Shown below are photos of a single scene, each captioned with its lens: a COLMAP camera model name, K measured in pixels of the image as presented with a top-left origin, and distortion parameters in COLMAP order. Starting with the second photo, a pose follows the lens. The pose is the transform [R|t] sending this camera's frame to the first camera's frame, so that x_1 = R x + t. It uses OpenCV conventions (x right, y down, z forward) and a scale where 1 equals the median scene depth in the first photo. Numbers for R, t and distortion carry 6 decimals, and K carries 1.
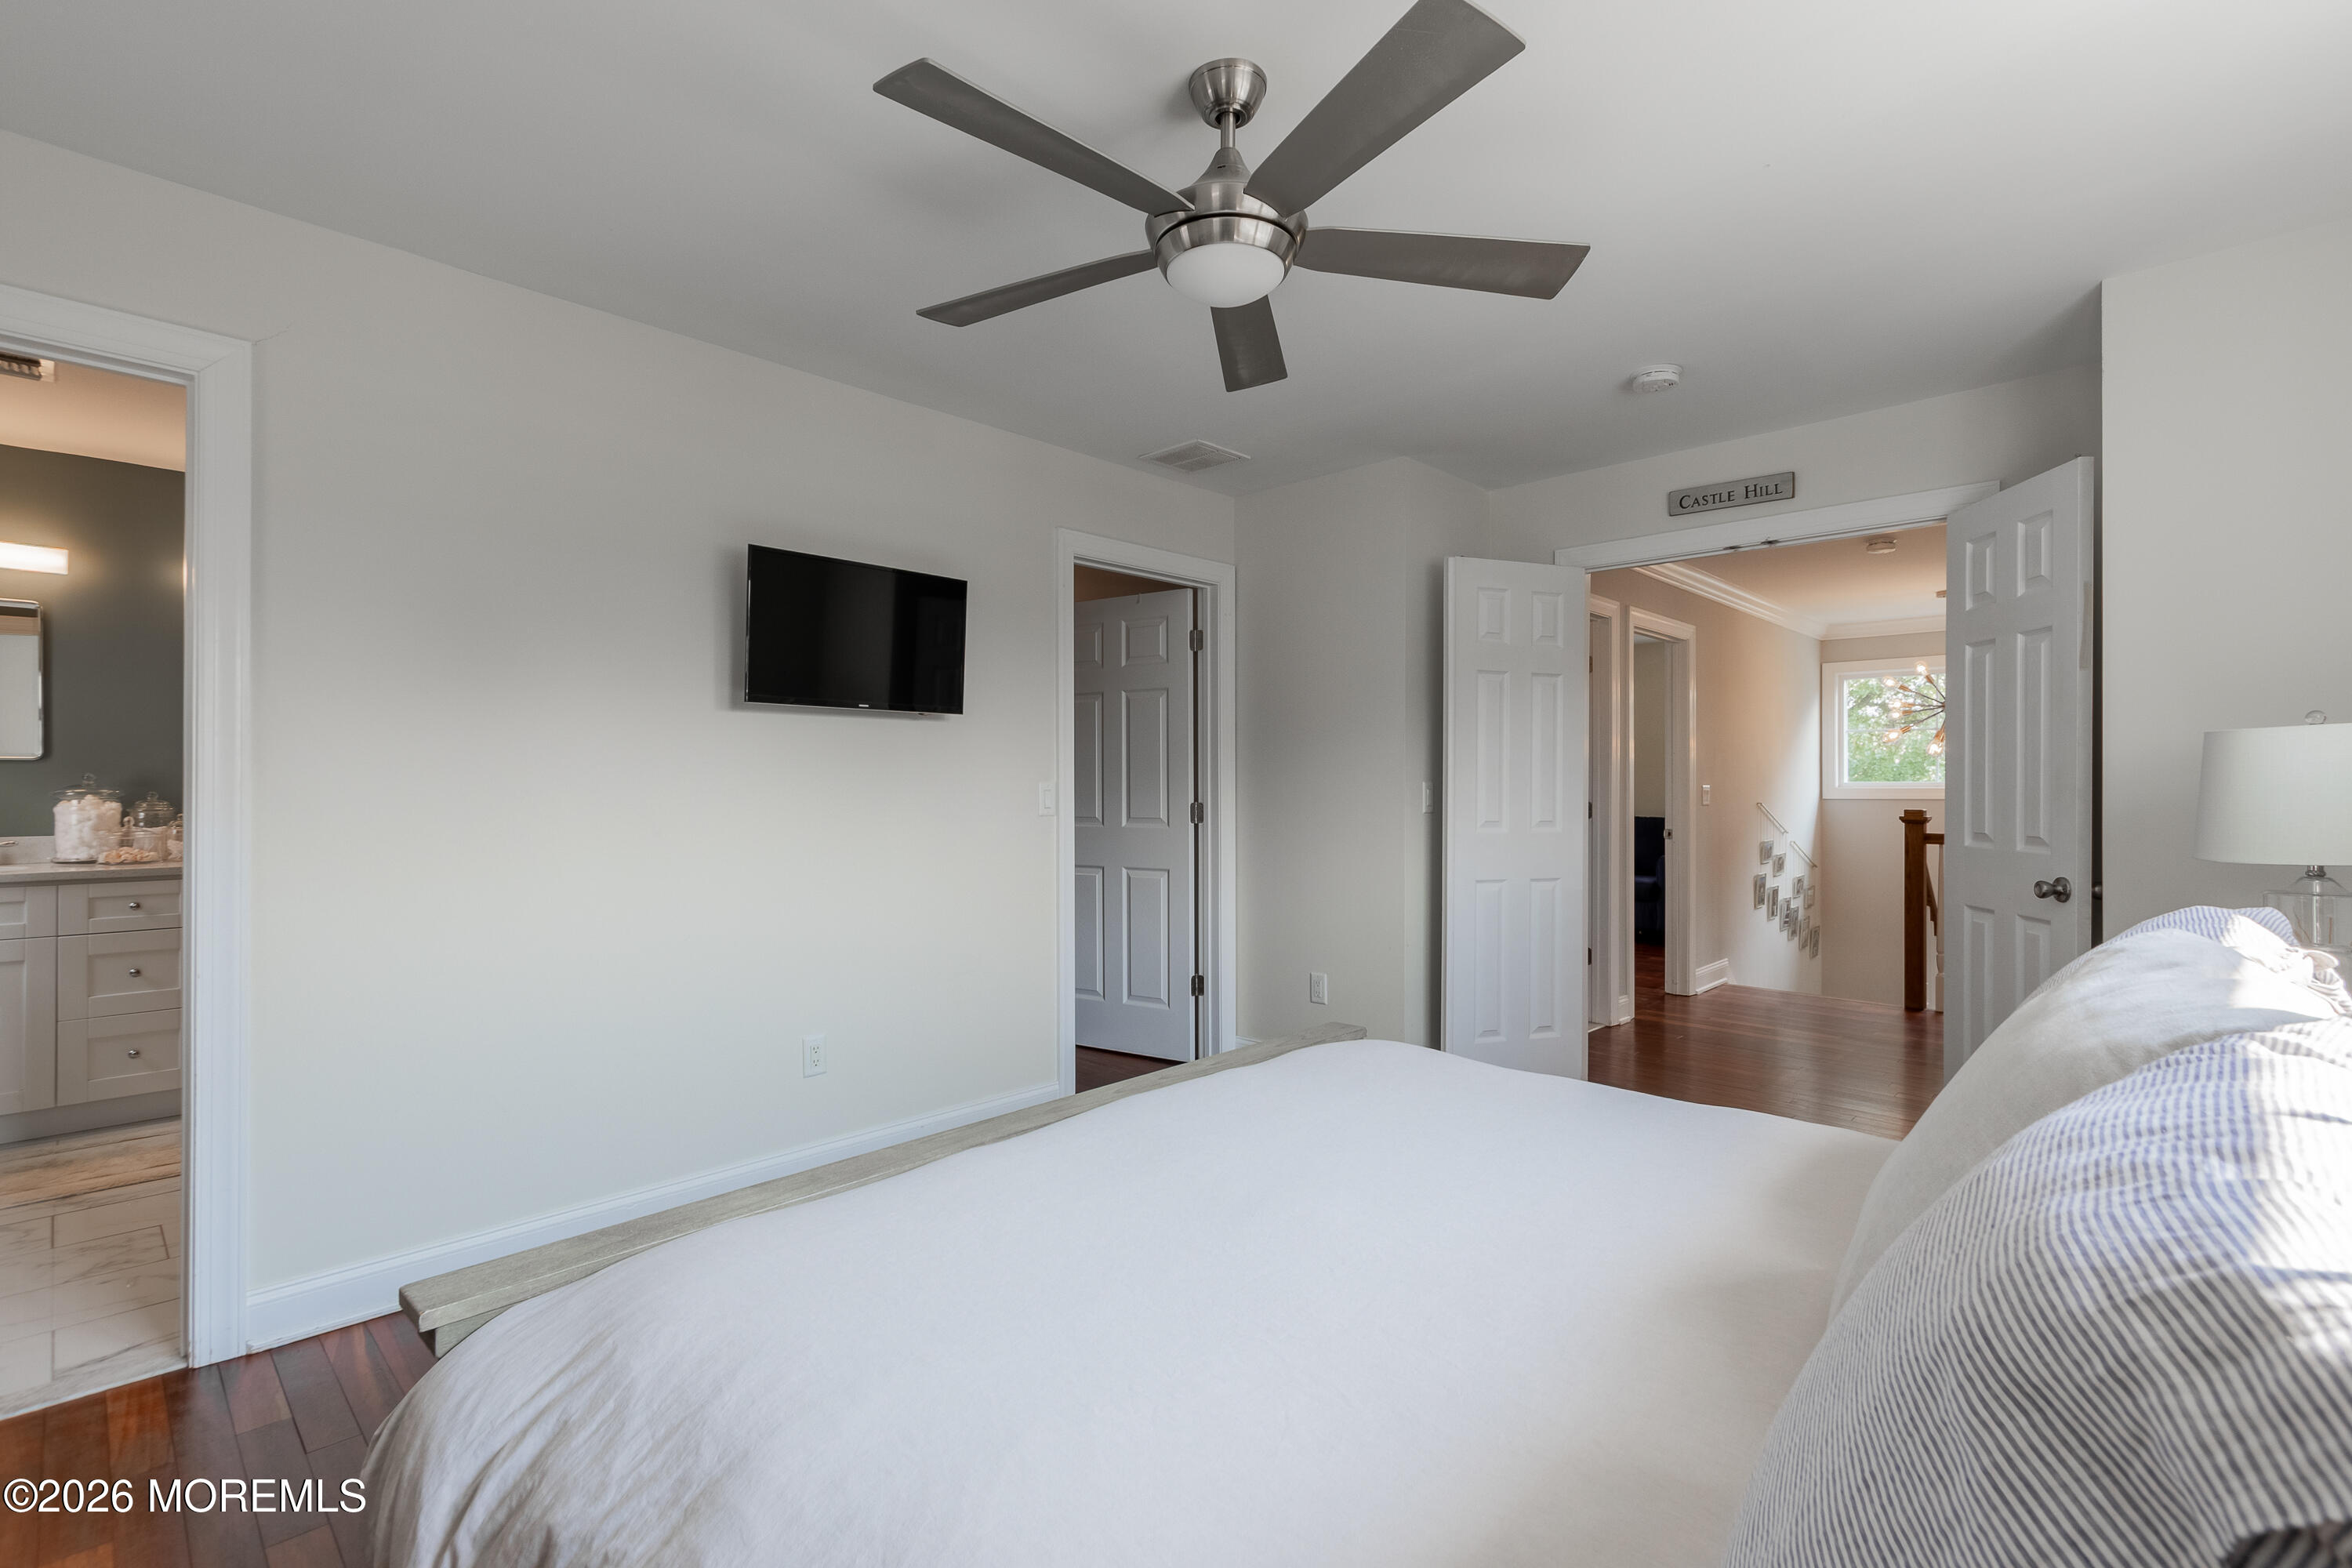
lens RADIAL K [[1068.0, 0, 1178.0], [0, 1068.0, 781.9], [0, 0, 1]] dist [0.008454, -0.003820]
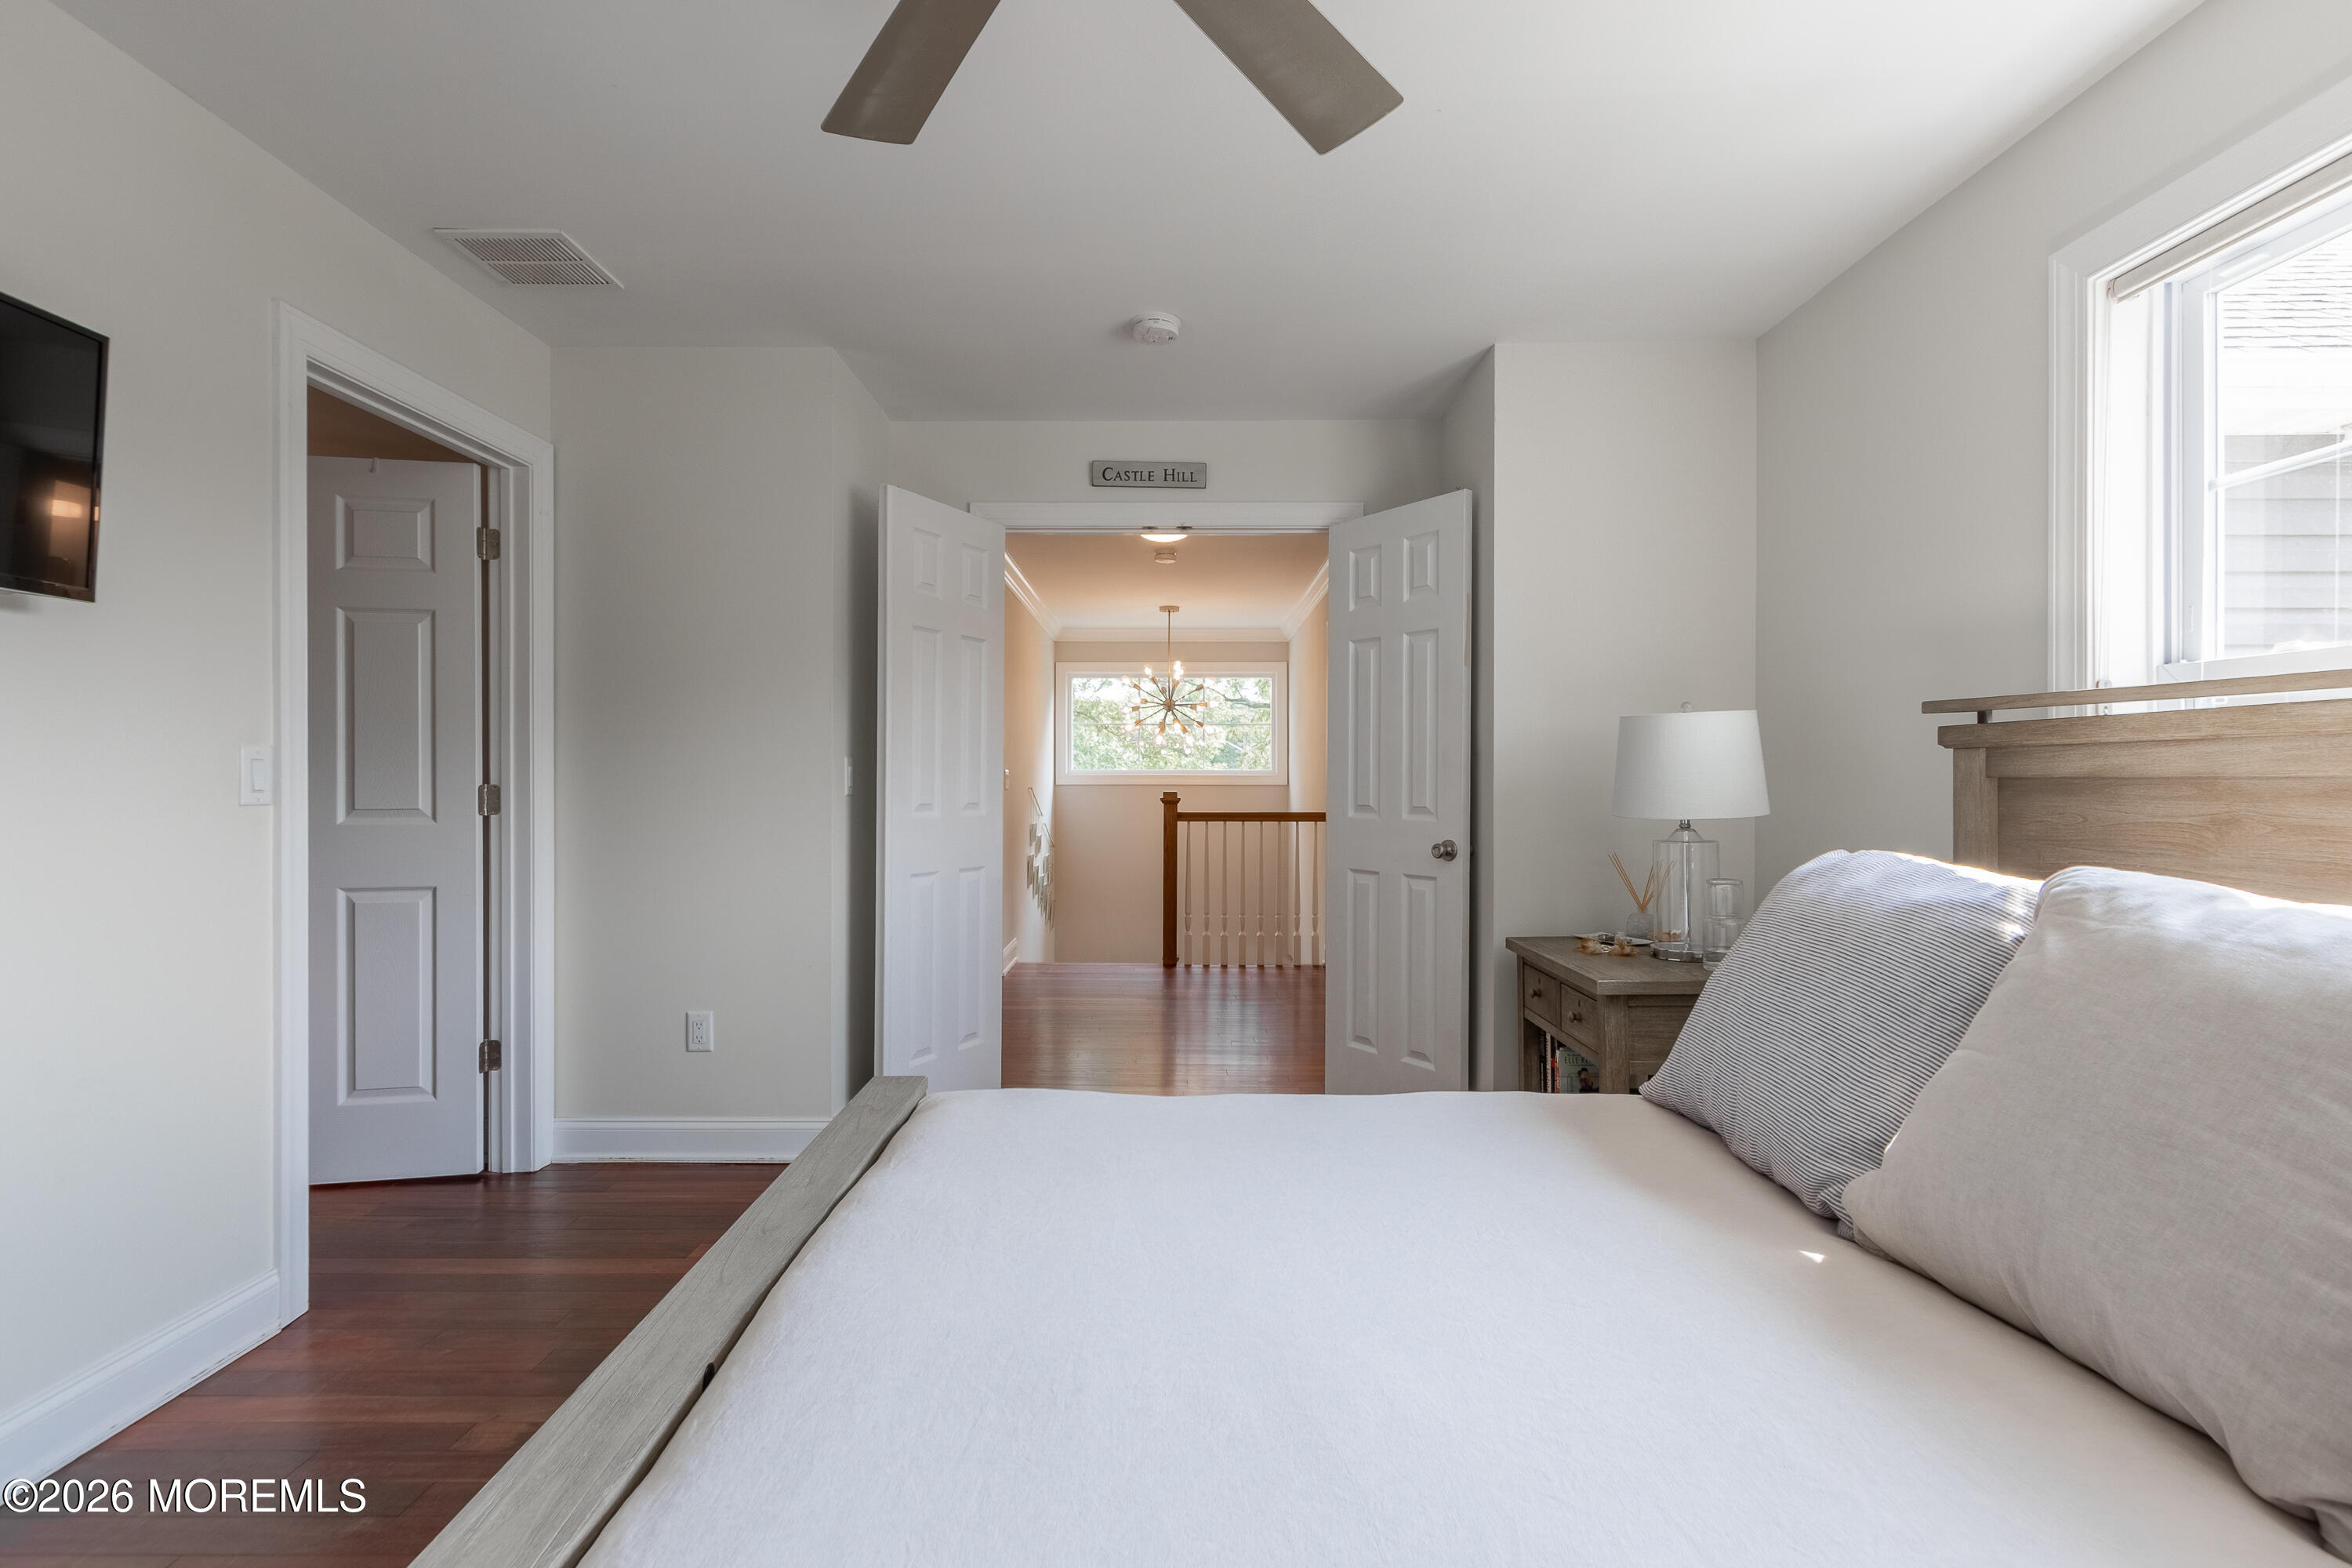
lens RADIAL K [[1068.0, 0, 1163.9], [0, 1068.0, 778.4], [0, 0, 1]] dist [0.008454, -0.003820]
pose [[0.727806, 0.001873, 0.685781, -0.133532], [-0.004416, 0.999988, 0.001955, 0.011919], [-0.685769, -0.004452, 0.727805, 0.214223]]
